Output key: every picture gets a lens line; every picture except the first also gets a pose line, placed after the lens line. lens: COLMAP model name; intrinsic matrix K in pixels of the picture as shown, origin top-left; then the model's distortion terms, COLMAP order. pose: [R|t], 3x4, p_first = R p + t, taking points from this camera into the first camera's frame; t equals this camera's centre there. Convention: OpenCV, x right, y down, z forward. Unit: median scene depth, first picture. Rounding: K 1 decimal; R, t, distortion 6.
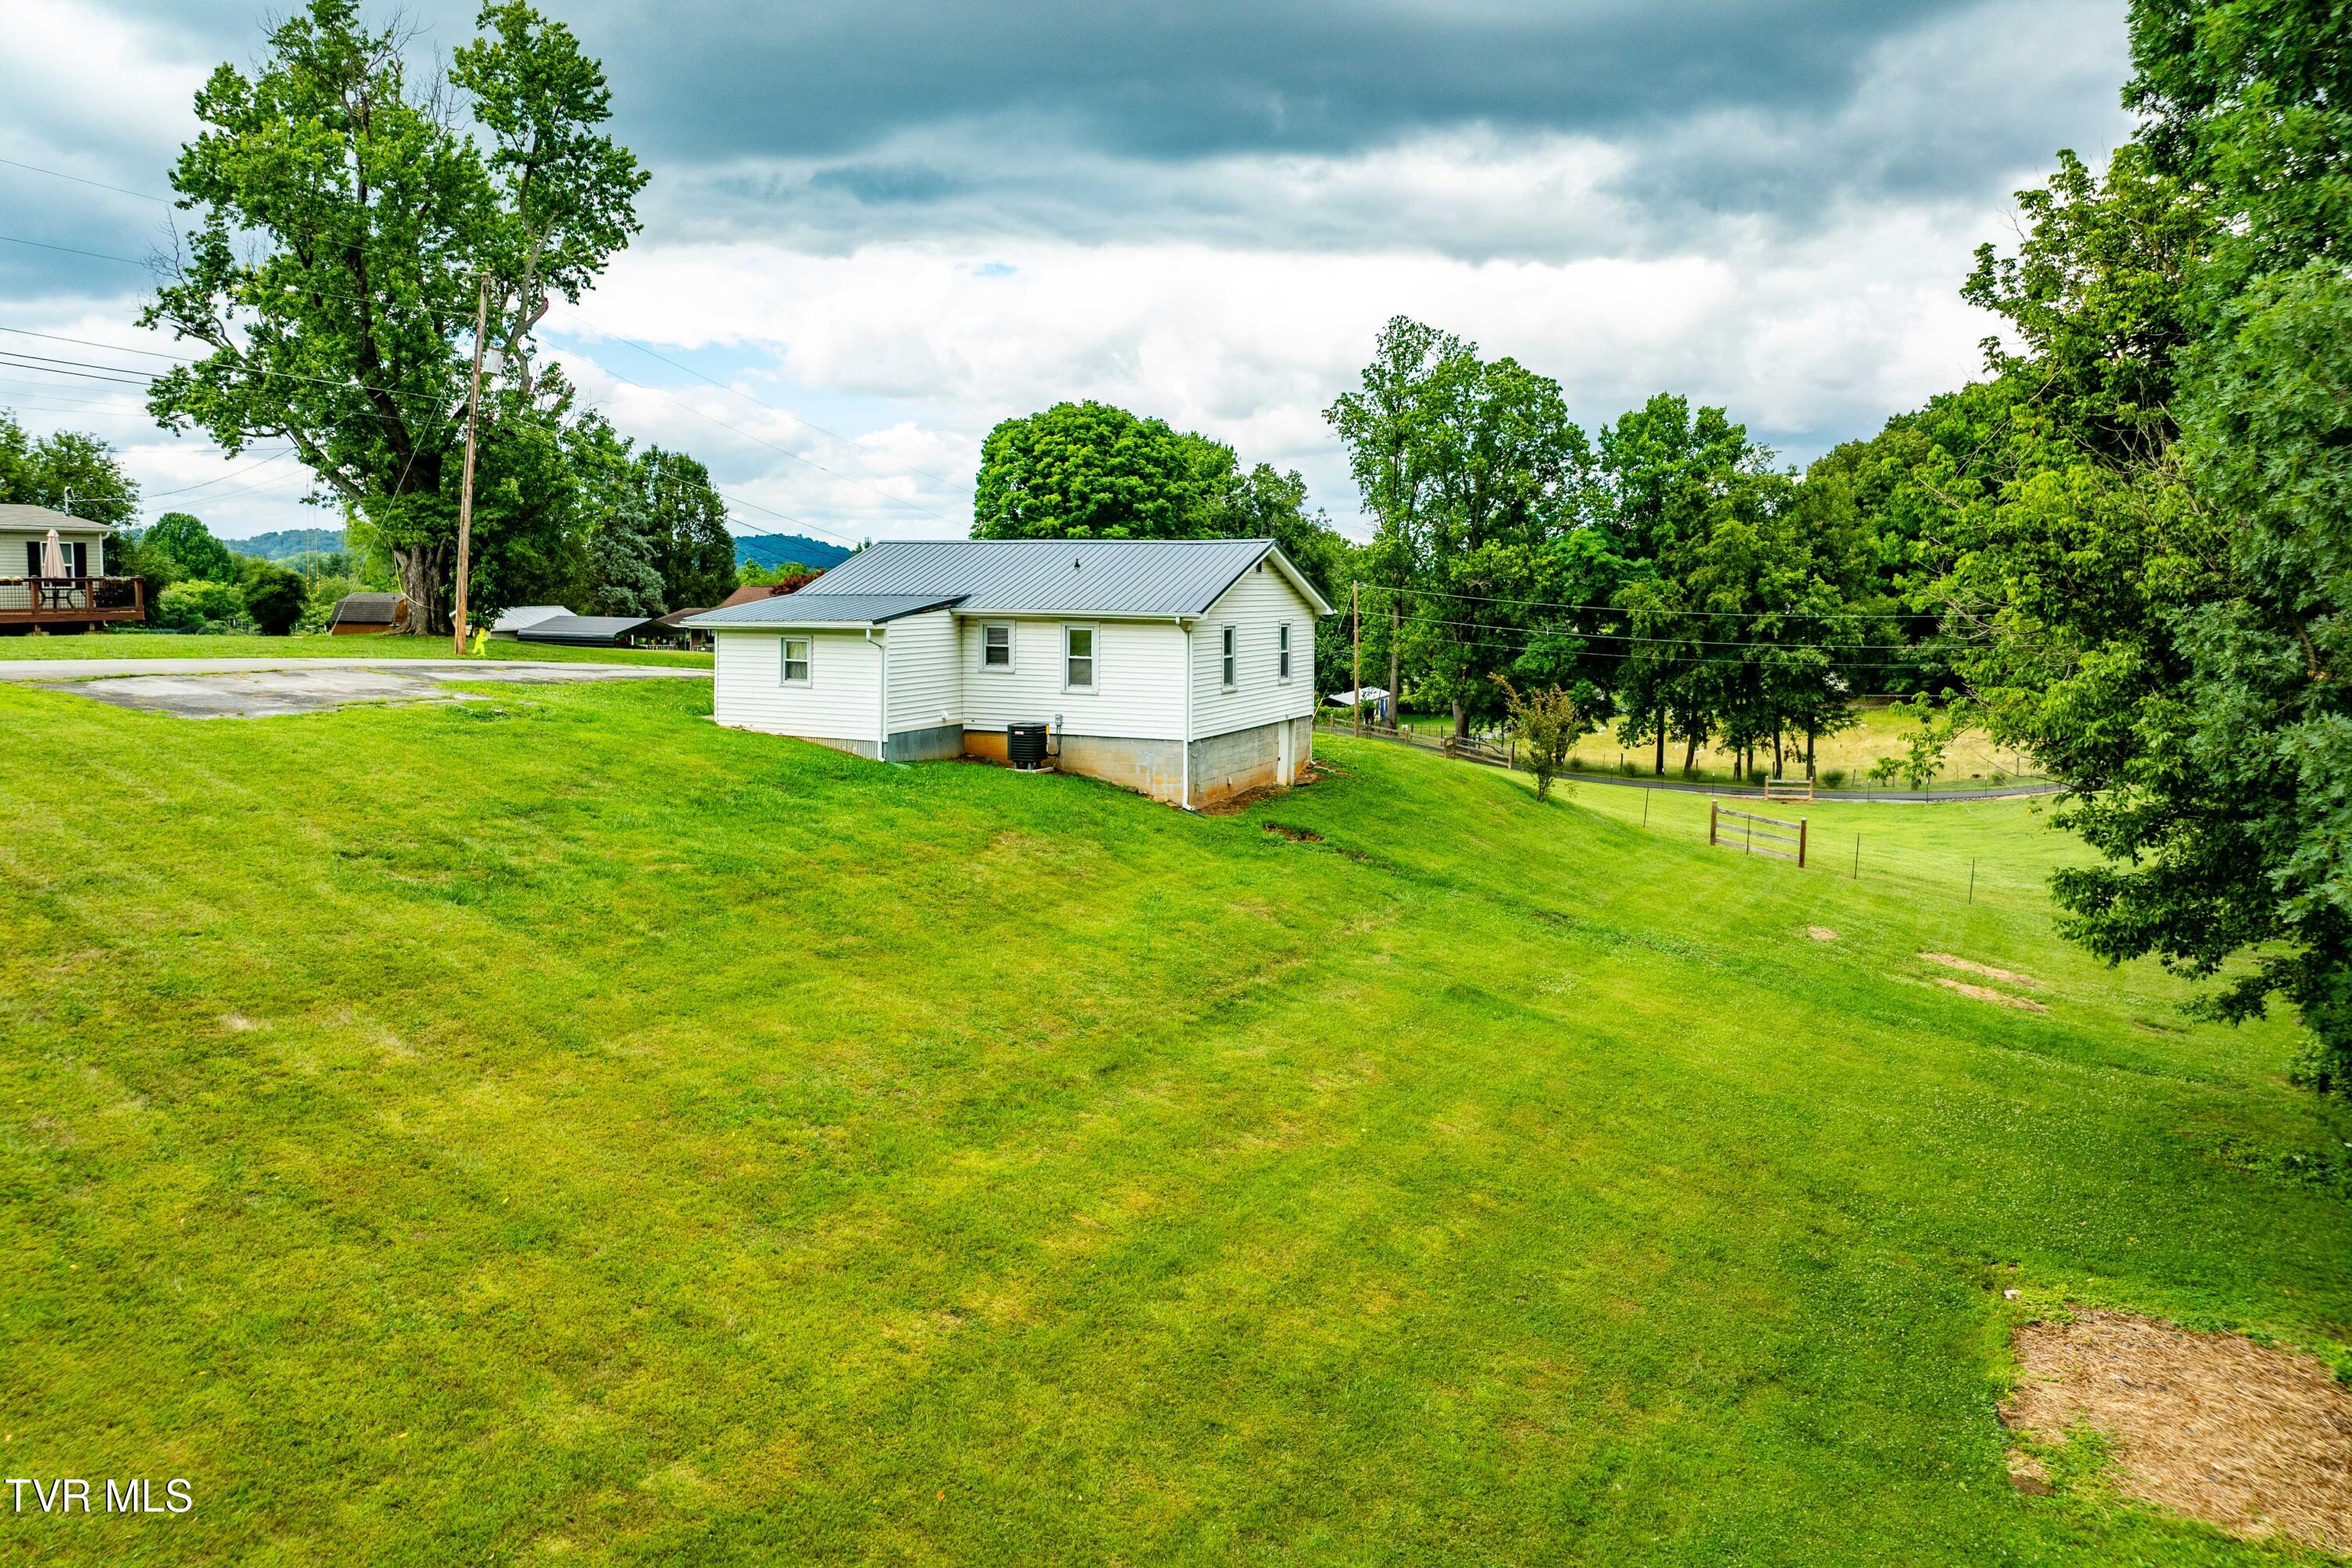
lens RADIAL K [[1690.1, 0, 1170.6], [0, 1690.1, 721.8], [0, 0, 1]] dist [-0.047295, 0.002535]
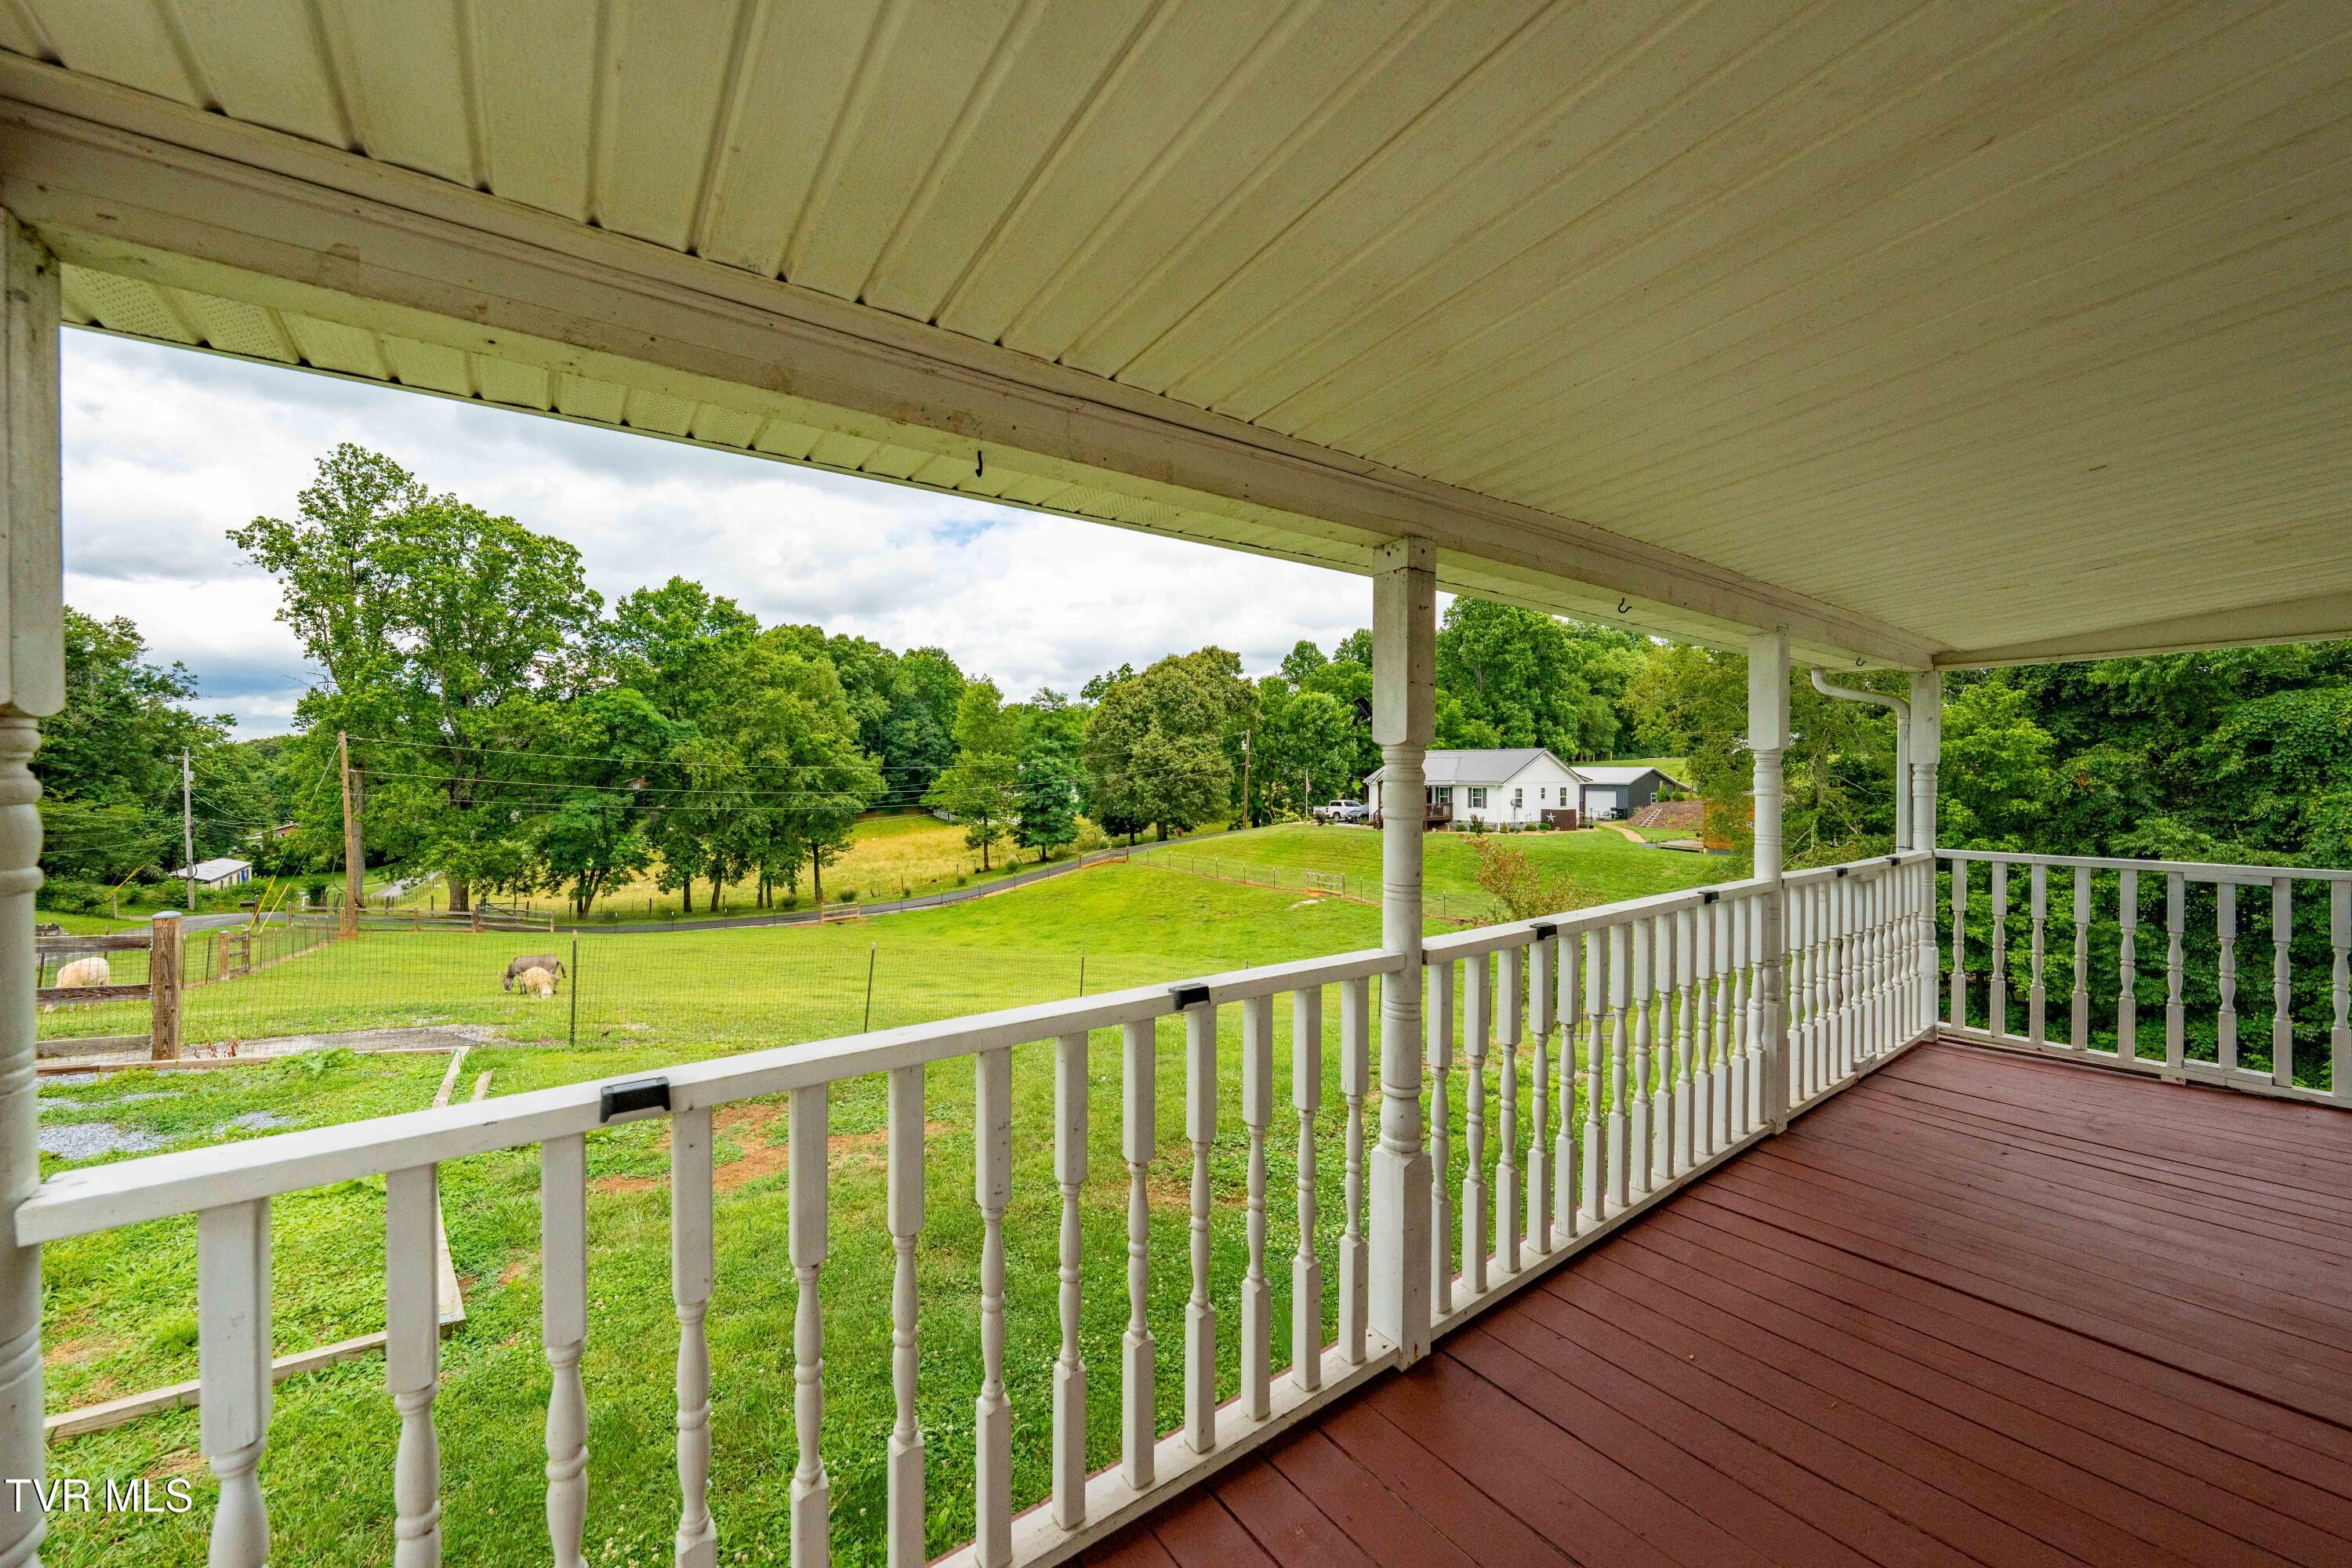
lens RADIAL K [[846.3, 0, 1155.1], [0, 846.3, 768.4], [0, 0, 1]] dist [-0.003194, -0.000463]
pose [[0.512839, -0.008648, 0.858441, -0.036451], [0.077156, 0.996367, -0.036056, -0.022597], [-0.855010, 0.084725, 0.511643, 0.474551]]
